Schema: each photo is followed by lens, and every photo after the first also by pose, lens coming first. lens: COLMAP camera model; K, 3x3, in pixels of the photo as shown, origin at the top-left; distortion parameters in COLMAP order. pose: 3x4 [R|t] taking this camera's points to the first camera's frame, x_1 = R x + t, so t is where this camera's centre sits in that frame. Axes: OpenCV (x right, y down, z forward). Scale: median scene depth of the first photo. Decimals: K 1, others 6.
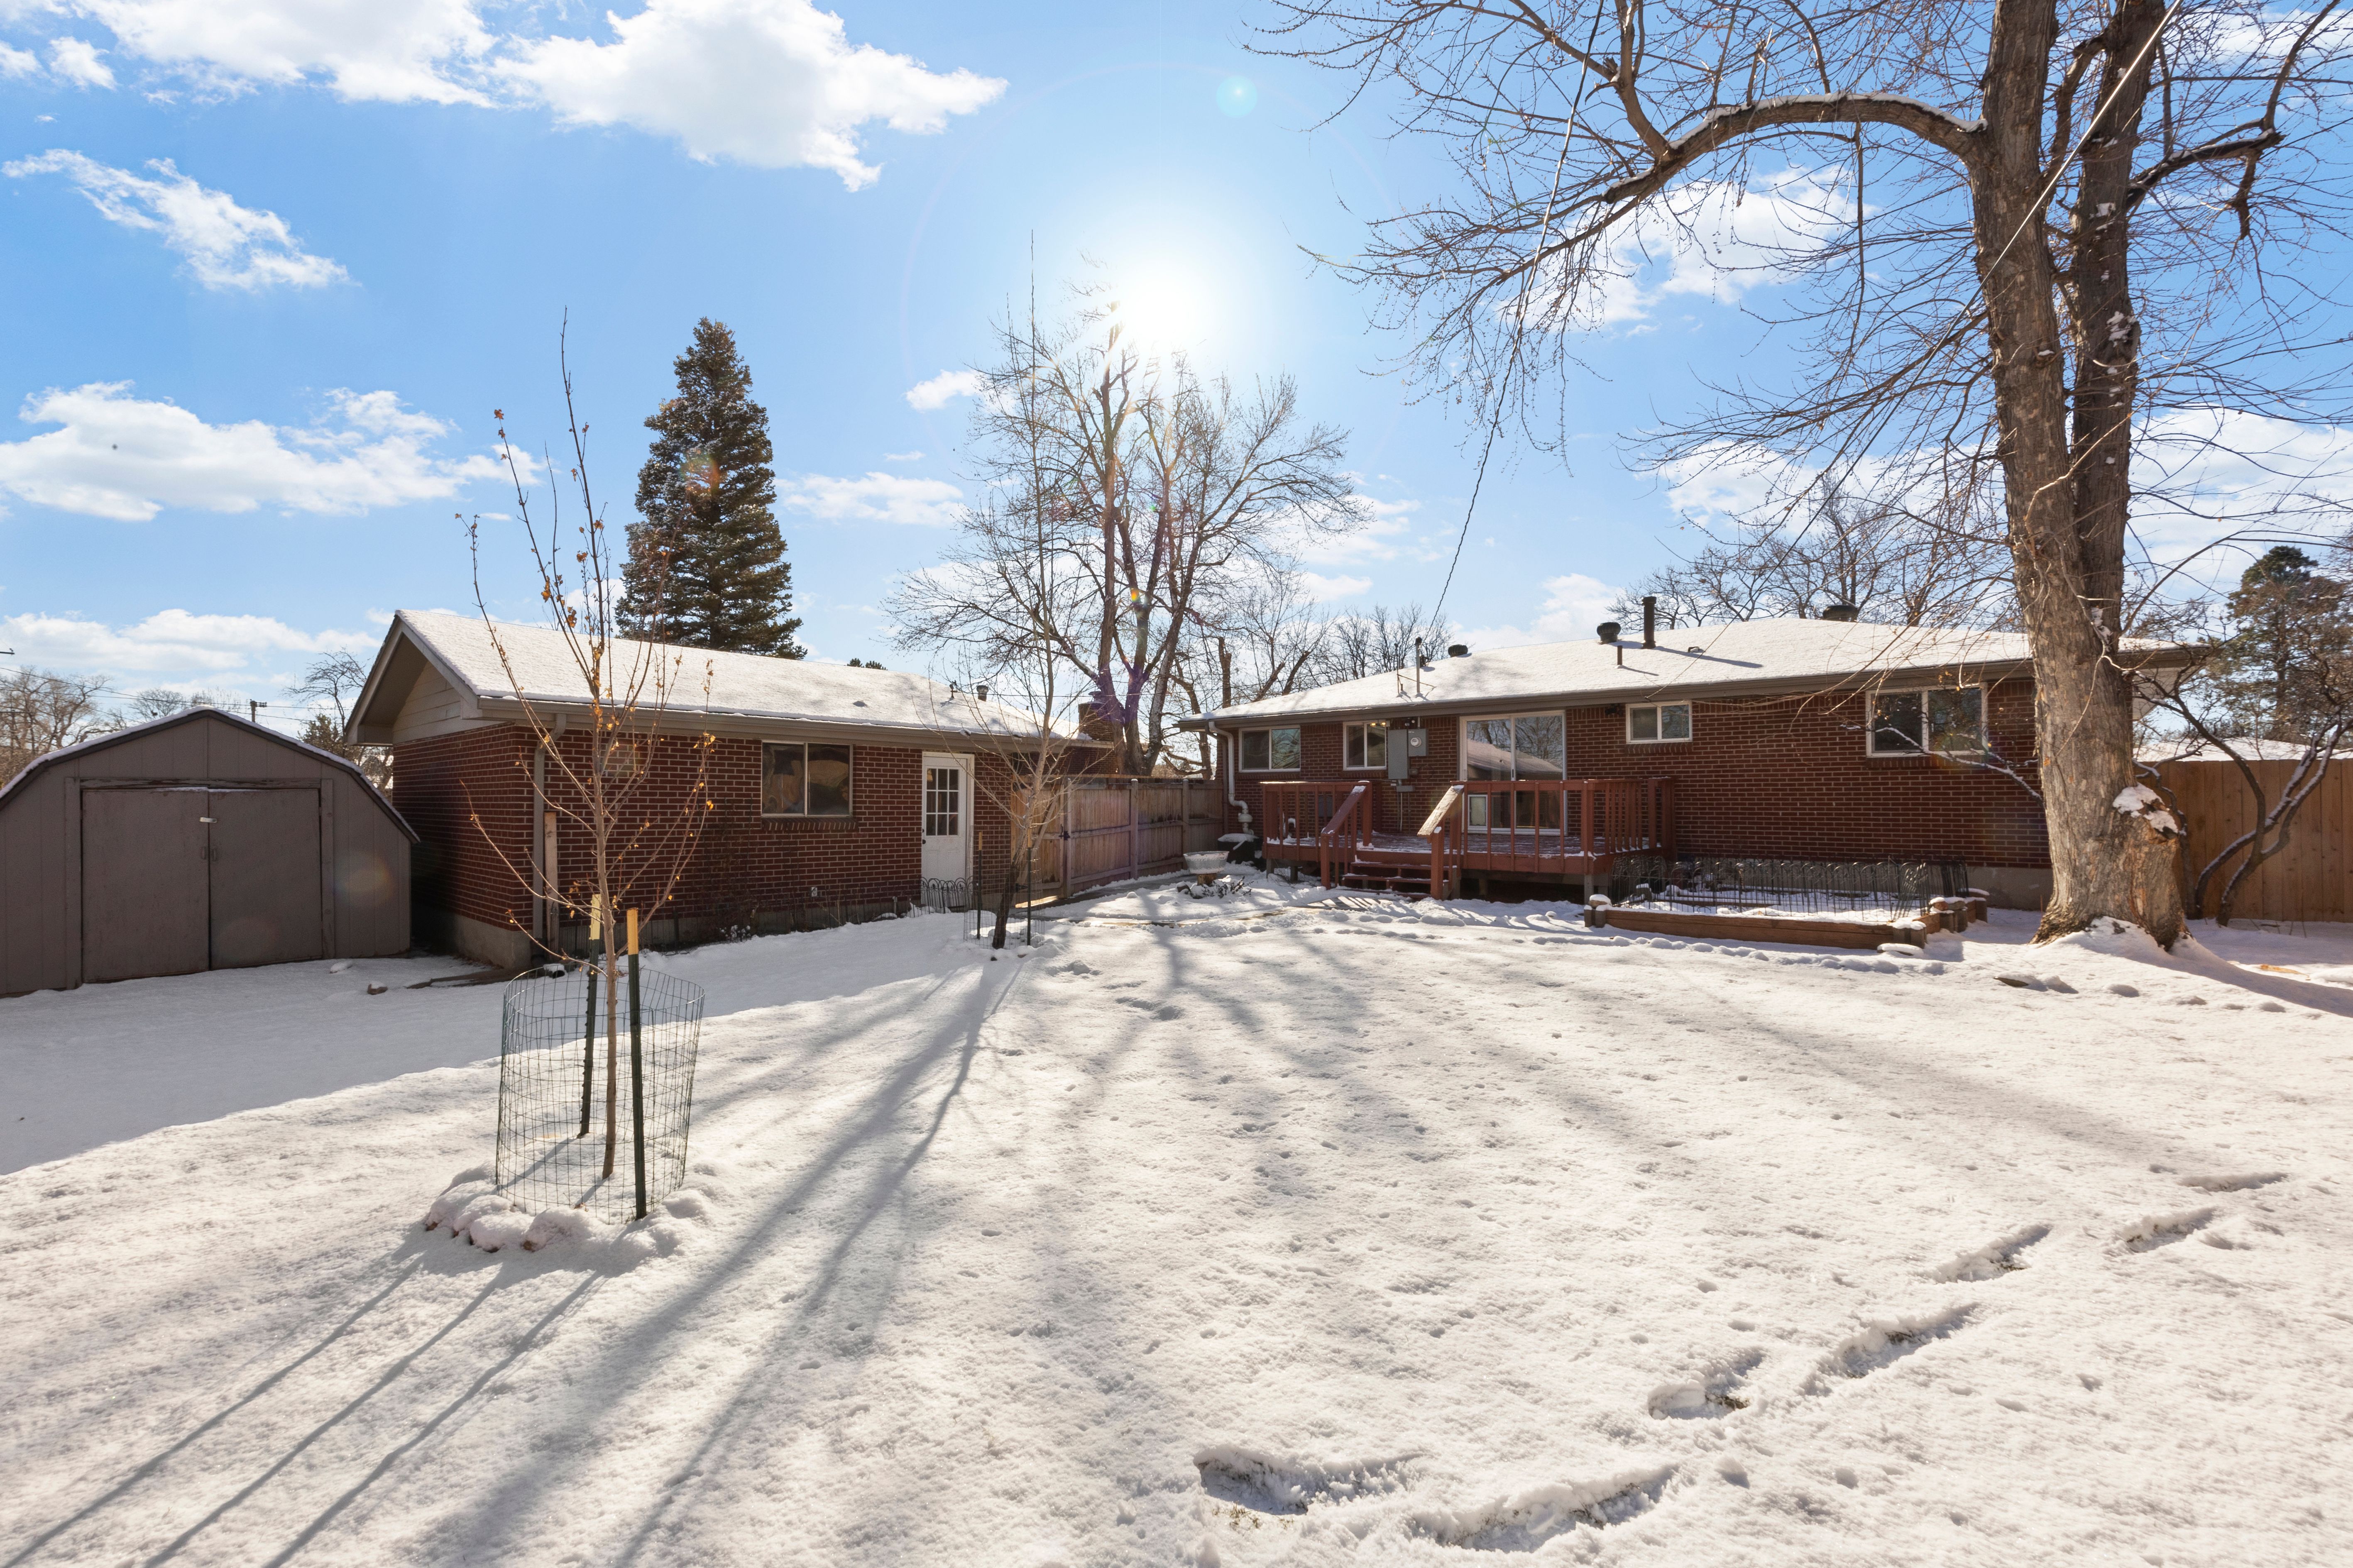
lens RADIAL K [[935.1, 0, 1176.5], [0, 935.1, 784.0], [0, 0, 1]] dist [0.016346, 0.000017]
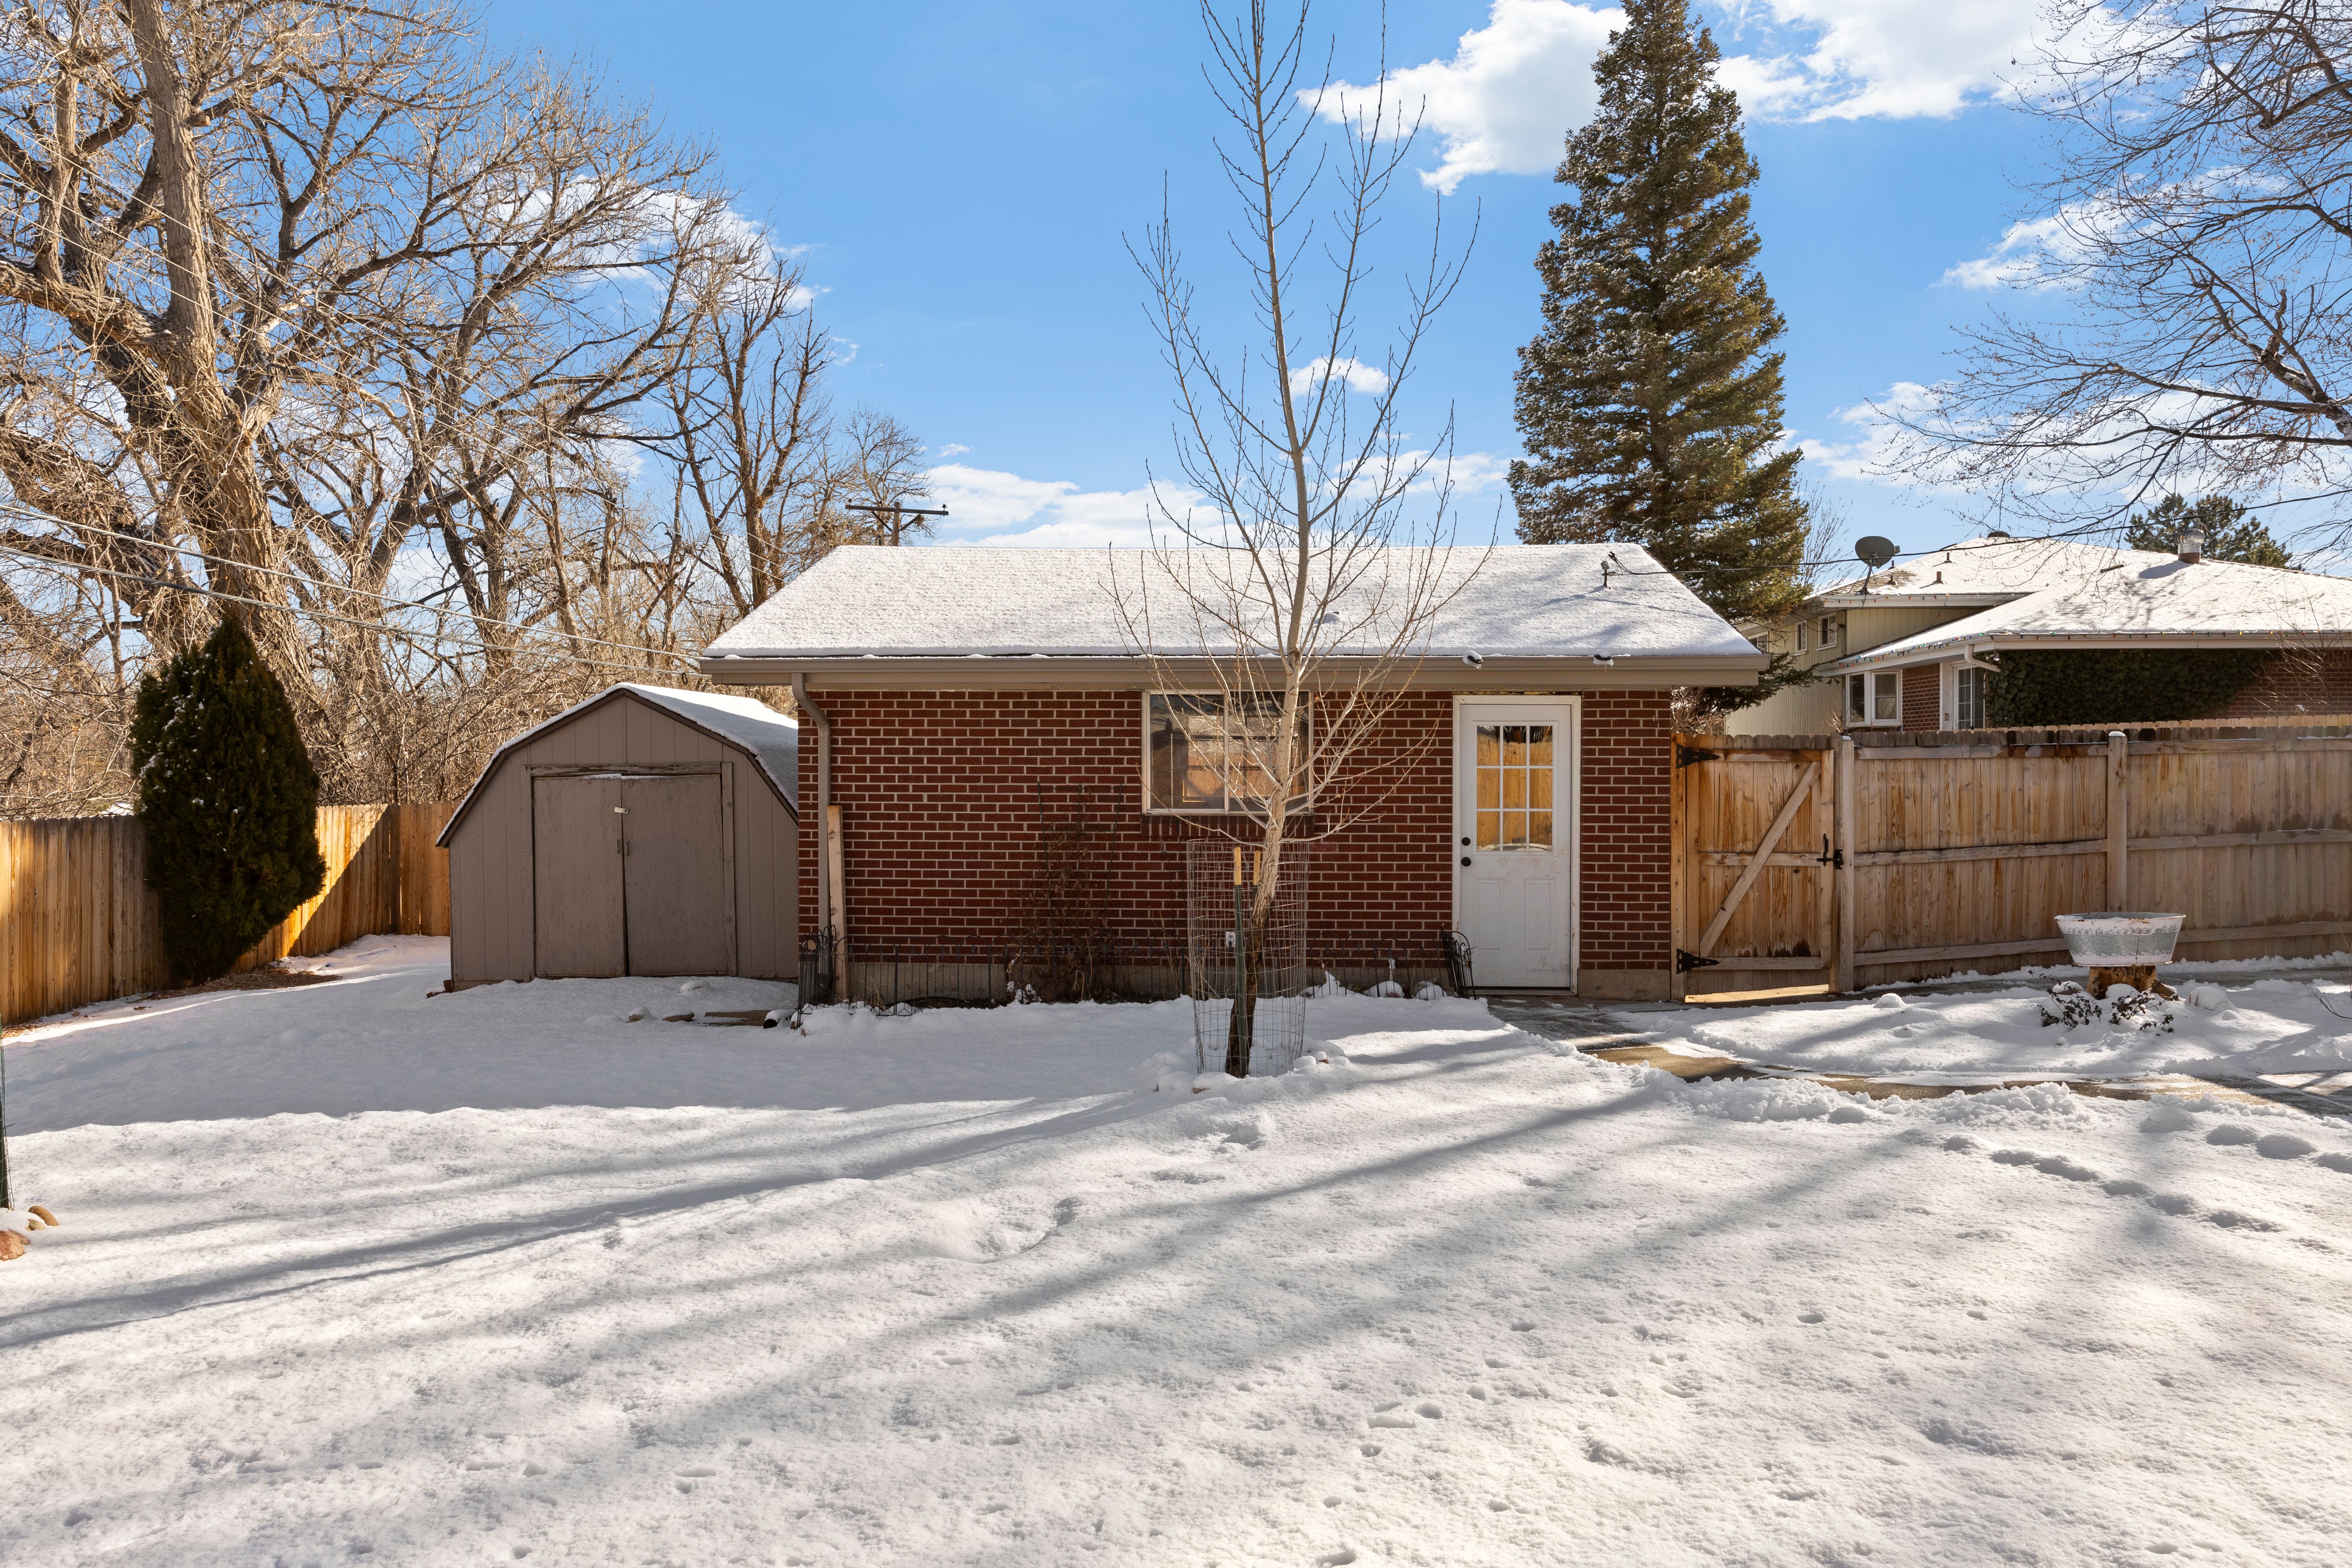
lens RADIAL K [[1635.9, 0, 1176.0], [0, 1635.9, 784.0], [0, 0, 1]] dist [0.024755, 0.000167]
pose [[0.652387, 0.000877, -0.757885, 0.451559], [0.018184, 0.999693, 0.016810, -0.003100], [0.757668, -0.024748, 0.652171, 0.341612]]
